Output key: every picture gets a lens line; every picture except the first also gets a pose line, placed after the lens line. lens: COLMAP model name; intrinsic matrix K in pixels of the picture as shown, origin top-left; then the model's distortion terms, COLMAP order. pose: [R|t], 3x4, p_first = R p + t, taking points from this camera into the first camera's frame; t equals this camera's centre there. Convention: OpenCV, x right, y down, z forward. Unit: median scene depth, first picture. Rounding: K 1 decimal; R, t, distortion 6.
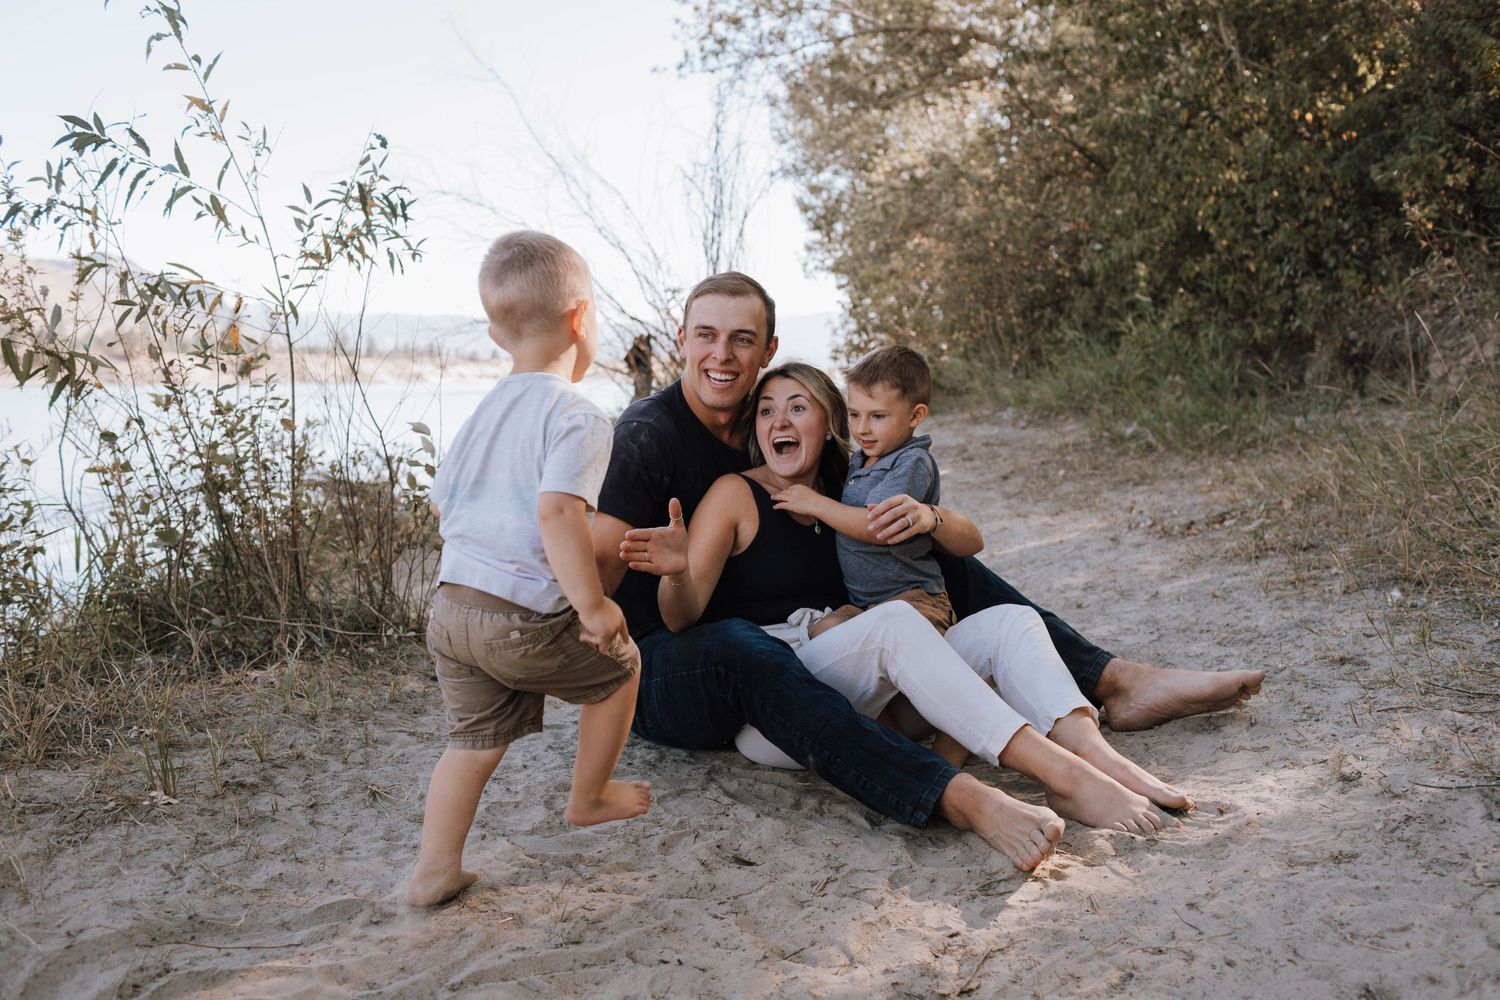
lens RADIAL K [[1489.1, 0, 750.0], [0, 1489.1, 500.0], [0, 0, 1]] dist [0.014393, 0.002823]
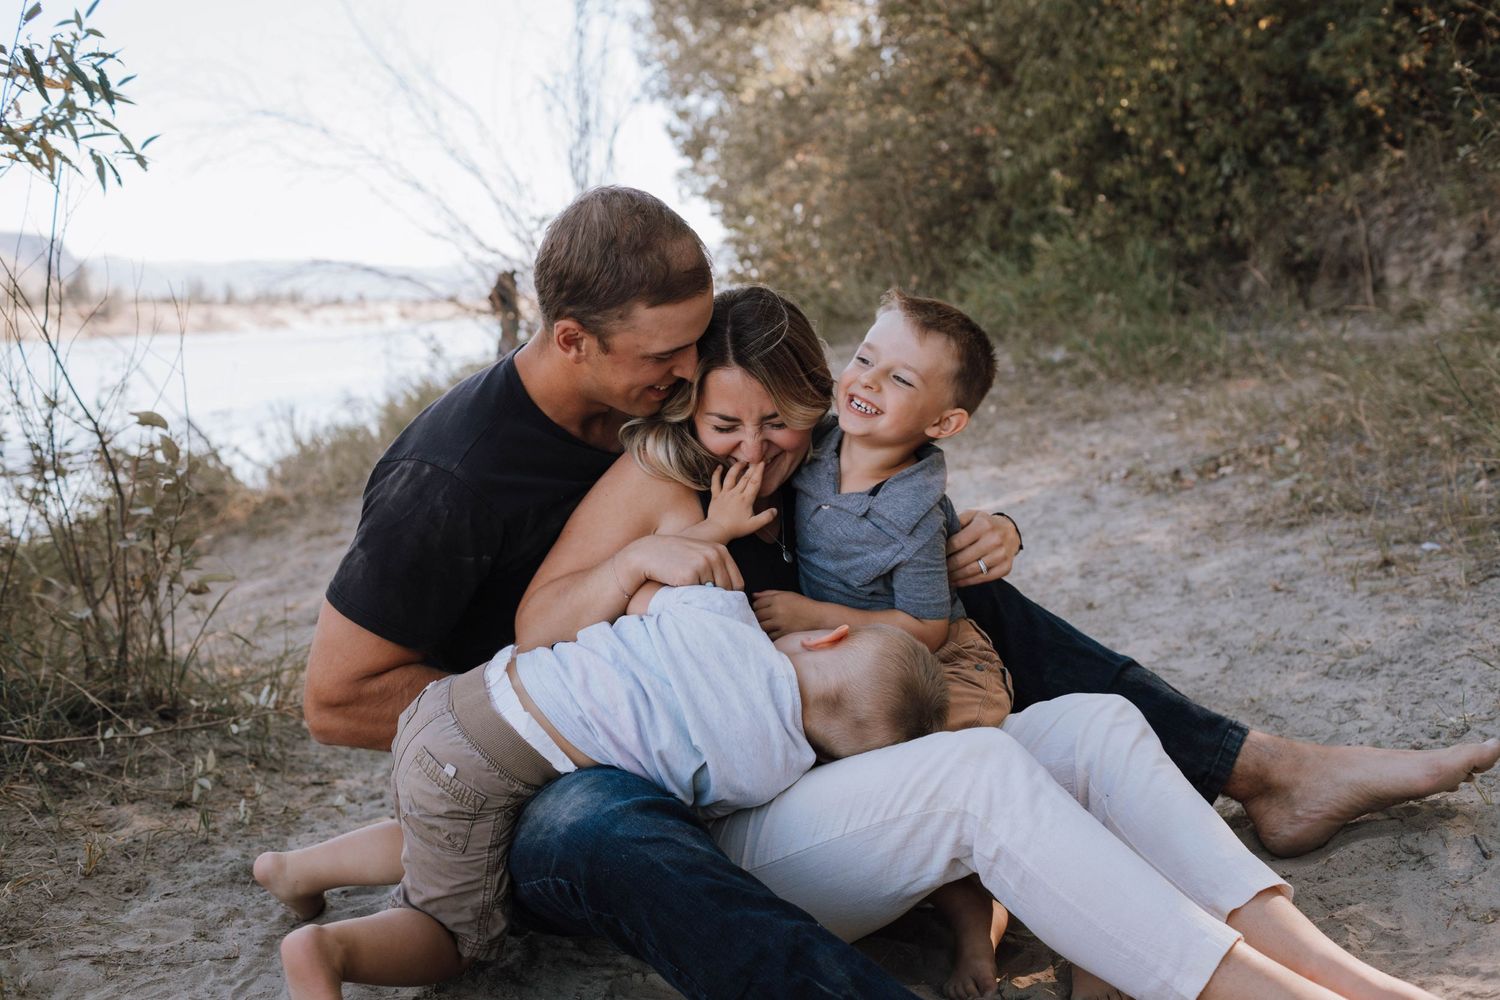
lens RADIAL K [[1489.1, 0, 750.0], [0, 1489.1, 500.0], [0, 0, 1]] dist [0.014393, 0.002823]
pose [[0.995787, -0.049555, 0.077156, -0.002766], [0.045961, 0.997805, 0.047684, -0.012807], [-0.079350, -0.043937, 0.995878, 0.129820]]
